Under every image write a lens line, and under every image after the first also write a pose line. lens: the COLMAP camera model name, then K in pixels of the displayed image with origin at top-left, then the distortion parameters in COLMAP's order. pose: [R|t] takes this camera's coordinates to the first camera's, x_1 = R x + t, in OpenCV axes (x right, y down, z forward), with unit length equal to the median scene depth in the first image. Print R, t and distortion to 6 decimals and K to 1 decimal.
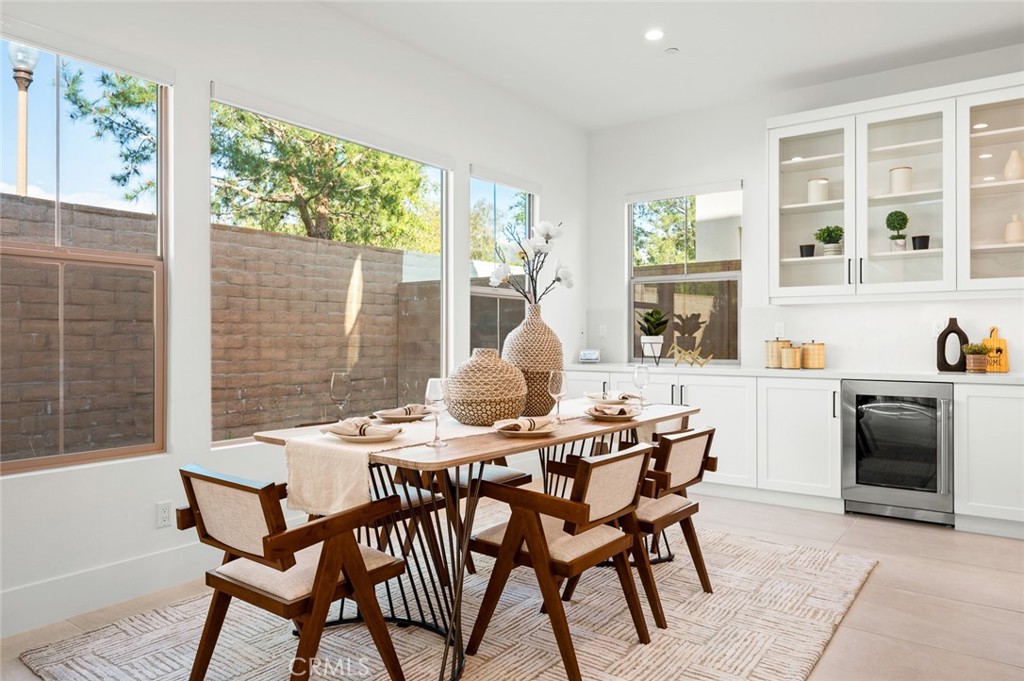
lens RADIAL K [[689.9, 0, 508.7], [0, 689.9, 338.7], [0, 0, 1]] dist [0.002216, -0.003366]
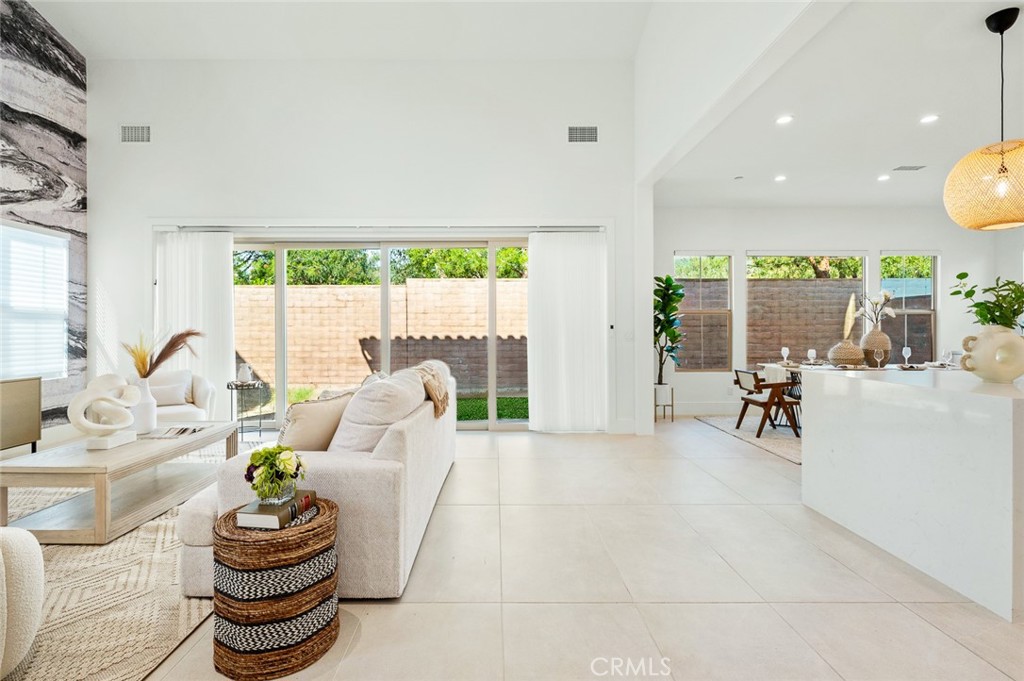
lens RADIAL K [[459.0, 0, 507.1], [0, 459.0, 332.7], [0, 0, 1]] dist [0.003206, -0.001660]
pose [[0.603938, 0.000024, -0.797031, 0.395425], [0.003512, 0.999990, 0.002692, -0.016419], [0.797023, -0.004425, 0.603932, -0.771984]]
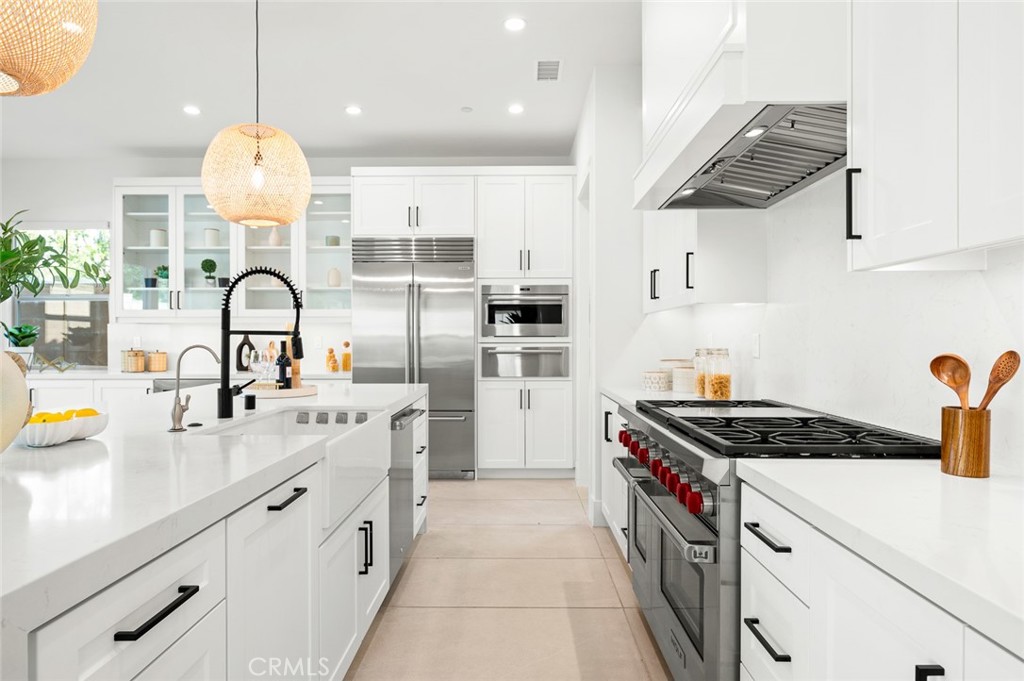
lens RADIAL K [[585.7, 0, 504.9], [0, 585.7, 345.1], [0, 0, 1]] dist [0.004647, 0.001483]
pose [[0.817907, -0.004395, 0.575334, 0.364514], [0.000596, 0.999977, 0.006791, -0.015625], [-0.575350, -0.005212, 0.817891, -0.337771]]
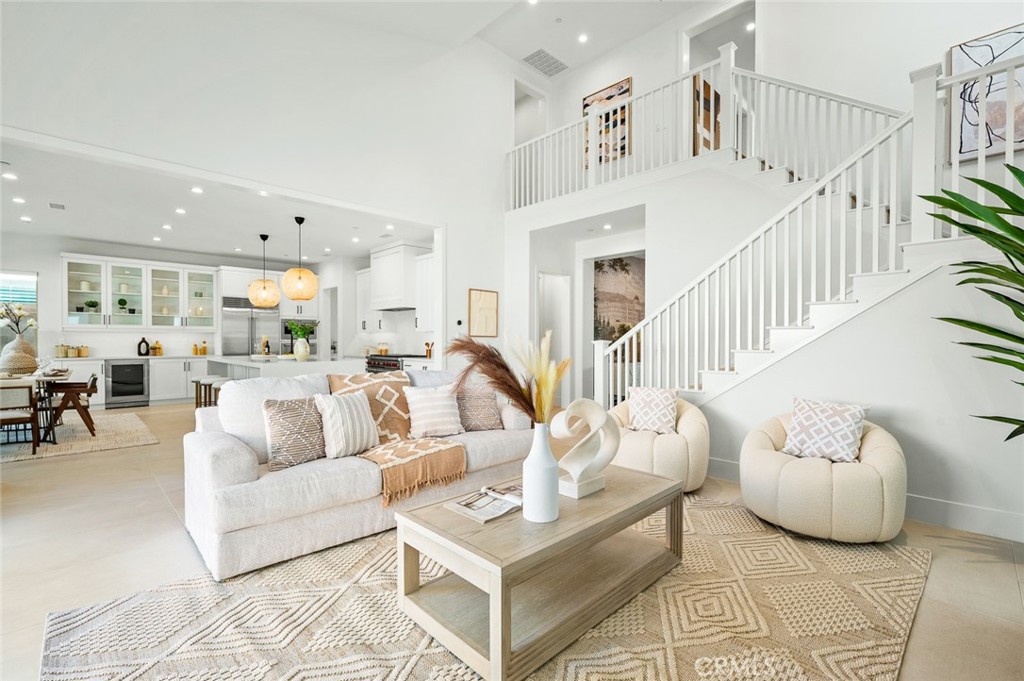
lens RADIAL K [[459.0, 0, 522.5], [0, 459.0, 343.2], [0, 0, 1]] dist [0.003206, -0.001660]
pose [[0.157172, -0.006877, 0.987547, -1.011171], [-0.001165, 0.999974, 0.007148, -0.020780], [-0.987571, -0.002274, 0.157160, -0.881540]]
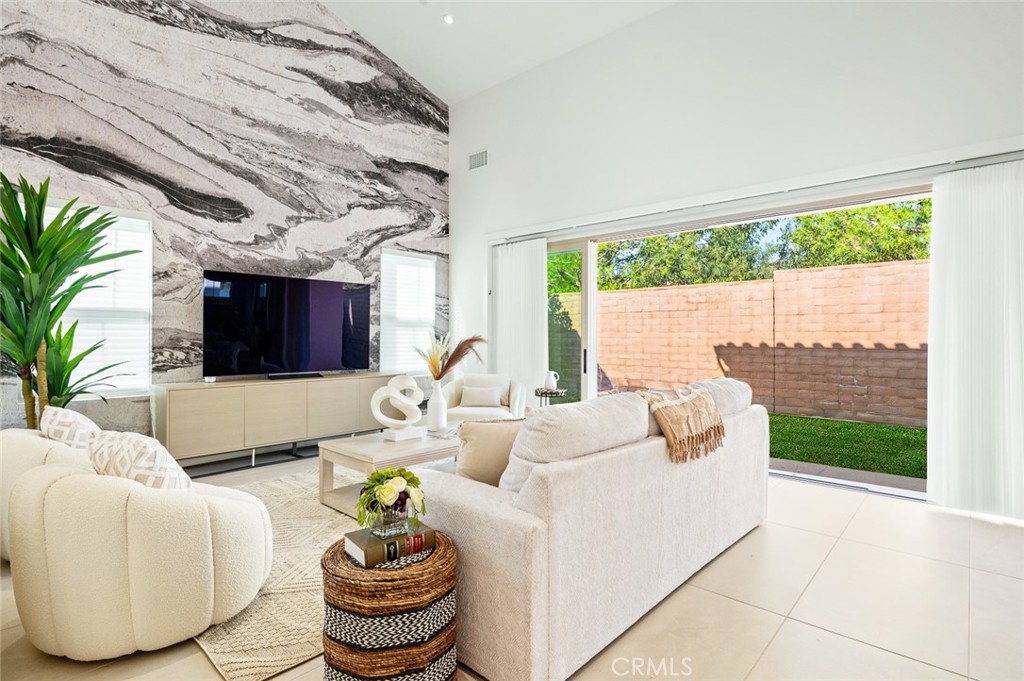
lens RADIAL K [[514.2, 0, 520.0], [0, 514.2, 341.4], [0, 0, 1]] dist [-0.006177, -0.000613]
pose [[-0.086473, 0.005006, -0.996242, 0.335682], [-0.000884, 0.999987, 0.005101, -0.016037], [0.996254, 0.001322, -0.086467, -0.568364]]
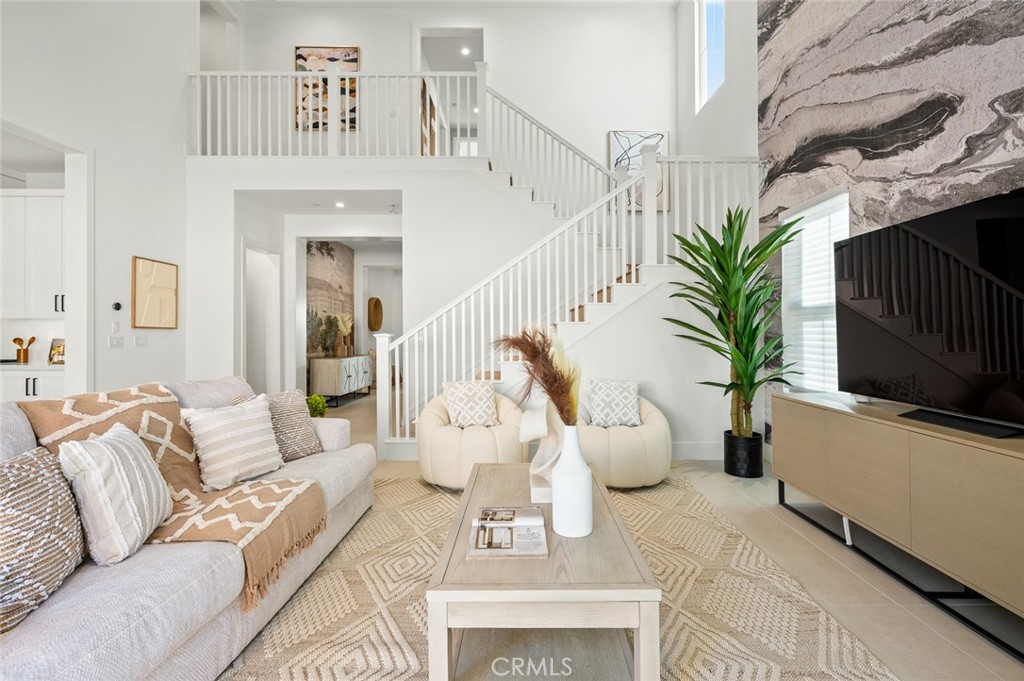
lens RADIAL K [[459.0, 0, 520.8], [0, 459.0, 332.7], [0, 0, 1]] dist [0.003206, -0.001660]
pose [[-0.596800, 0.000339, 0.802390, -0.850747], [-0.001422, 0.999998, -0.001480, -0.020782], [-0.802389, -0.002024, -0.596799, -0.525120]]
